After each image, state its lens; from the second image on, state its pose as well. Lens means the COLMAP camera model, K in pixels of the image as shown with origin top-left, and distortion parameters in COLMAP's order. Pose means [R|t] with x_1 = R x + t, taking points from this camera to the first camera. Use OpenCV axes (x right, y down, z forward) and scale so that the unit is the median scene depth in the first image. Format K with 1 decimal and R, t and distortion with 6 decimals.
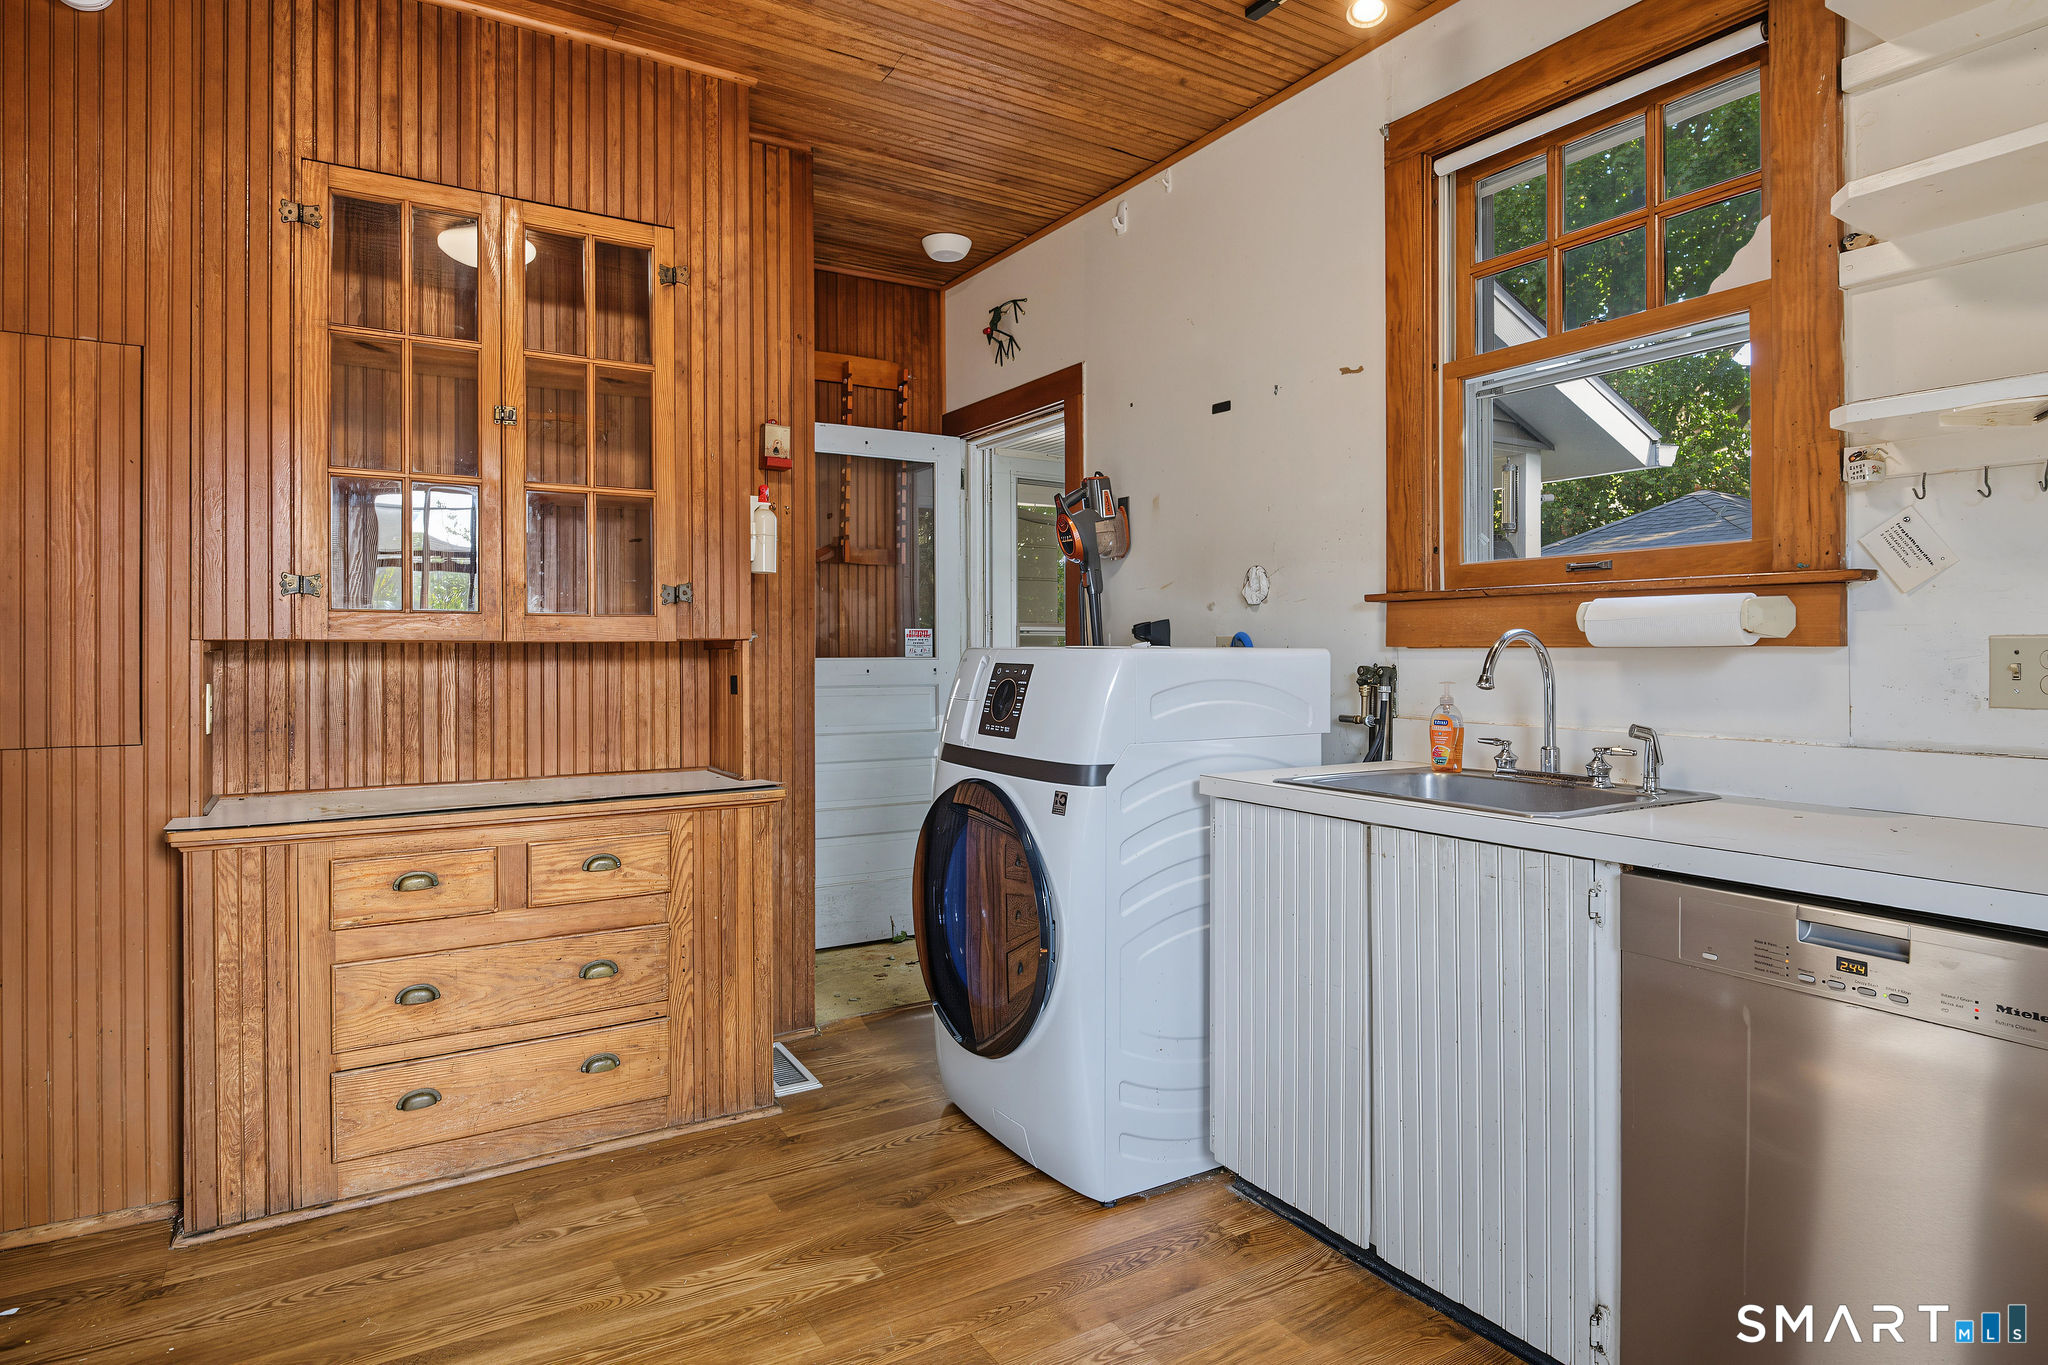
lens RADIAL K [[1137.2, 0, 1020.4], [0, 1137.2, 666.4], [0, 0, 1]] dist [-0.001982, -0.003406]
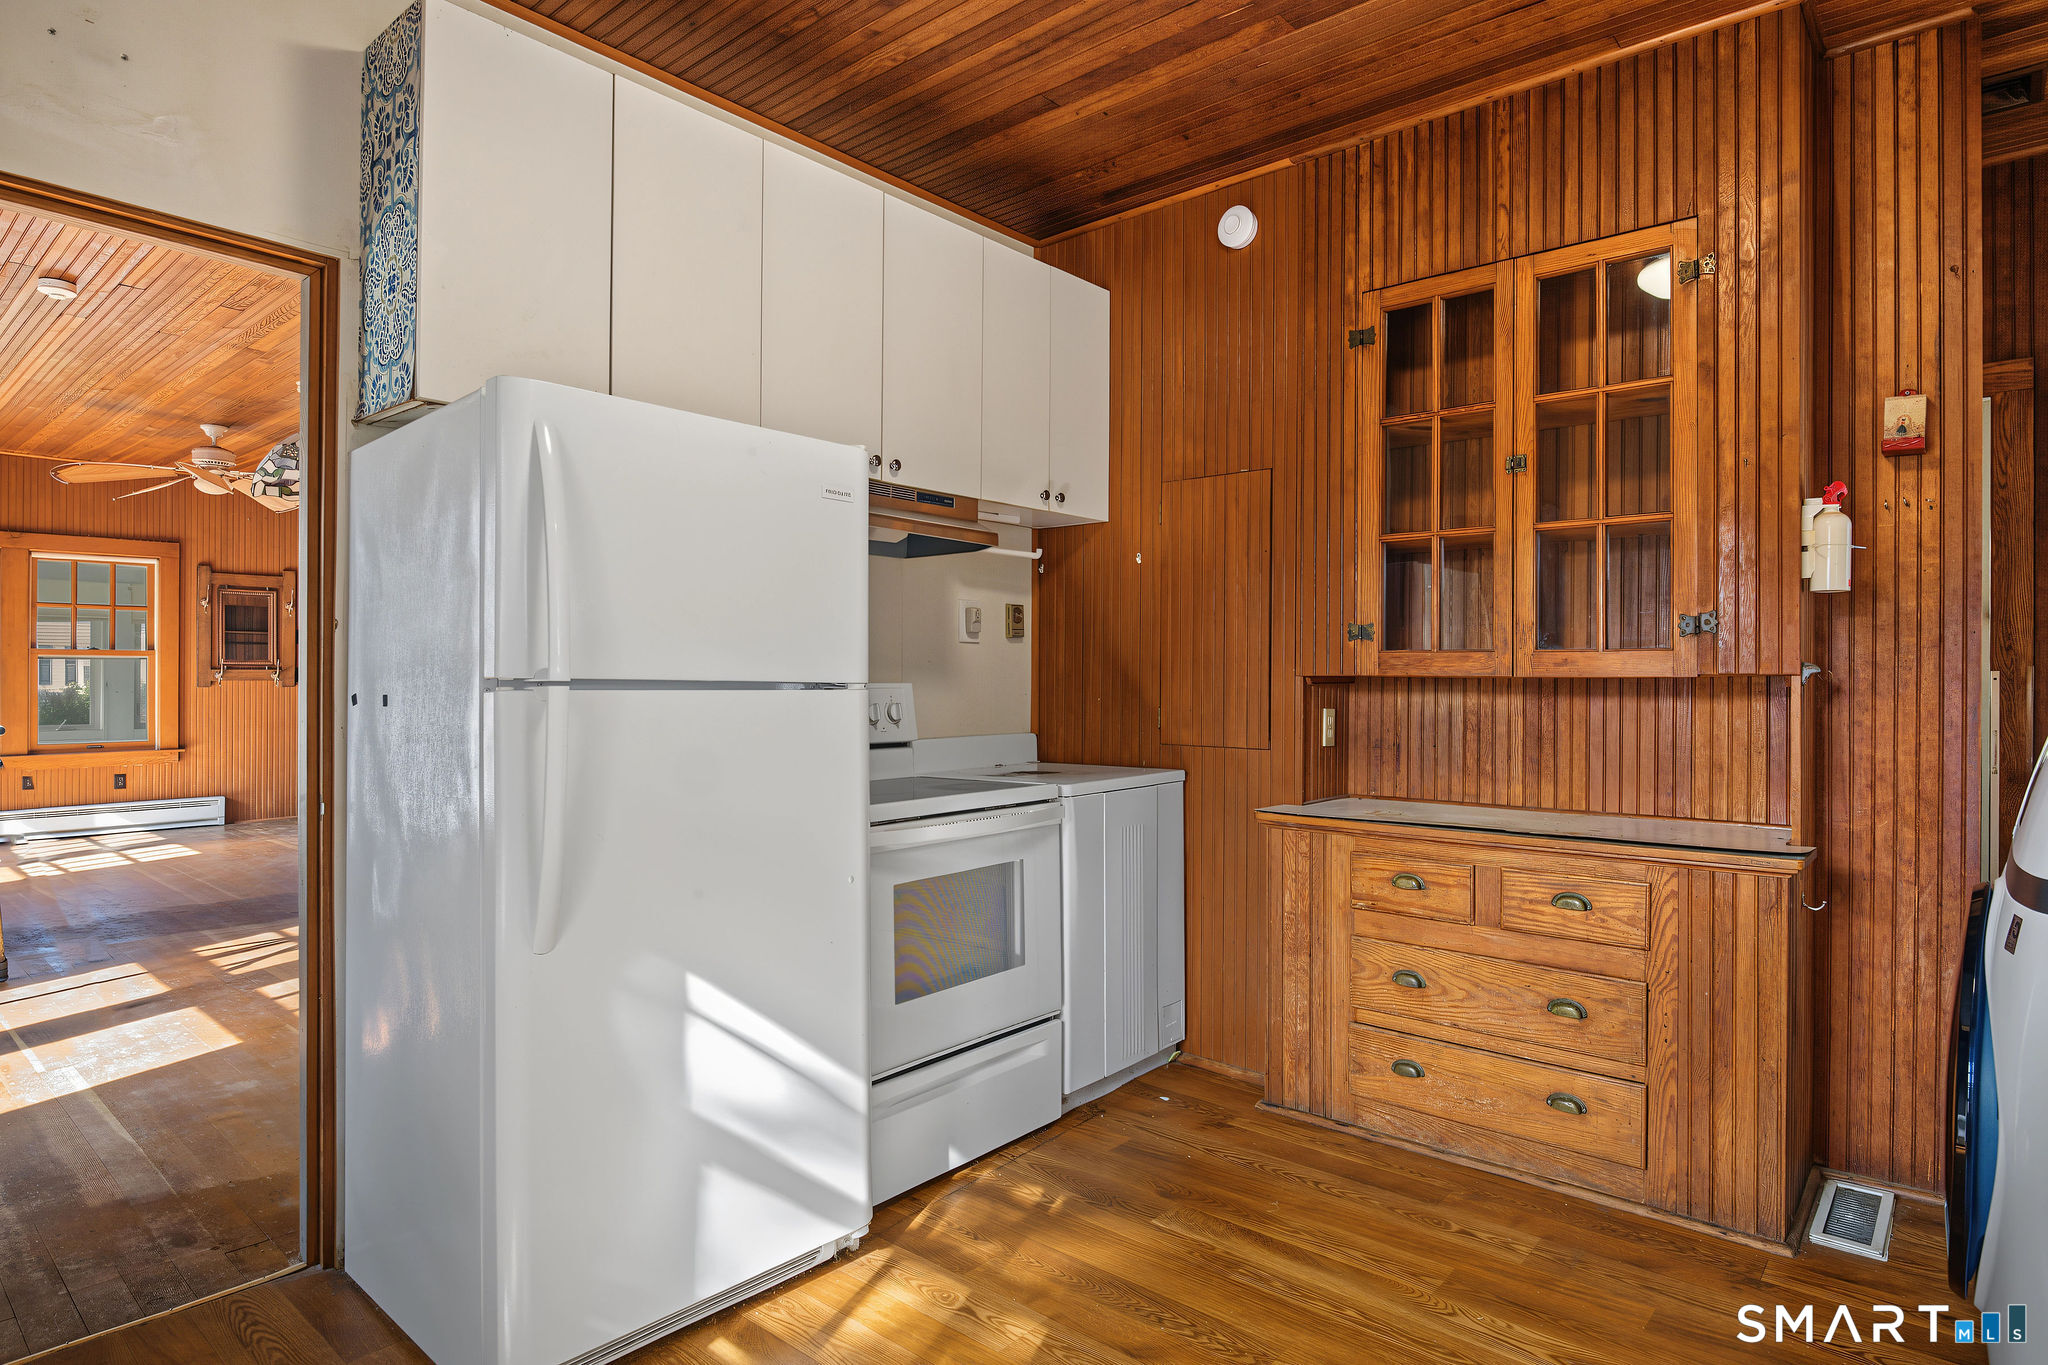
lens RADIAL K [[1116.5, 0, 1022.4], [0, 1116.5, 700.9], [0, 0, 1]] dist [-0.003681, -0.001799]
pose [[0.301611, 0.021761, -0.953183, 0.392858], [-0.020223, 0.999661, 0.016423, -0.007280], [0.953217, 0.014323, 0.301948, 0.242540]]
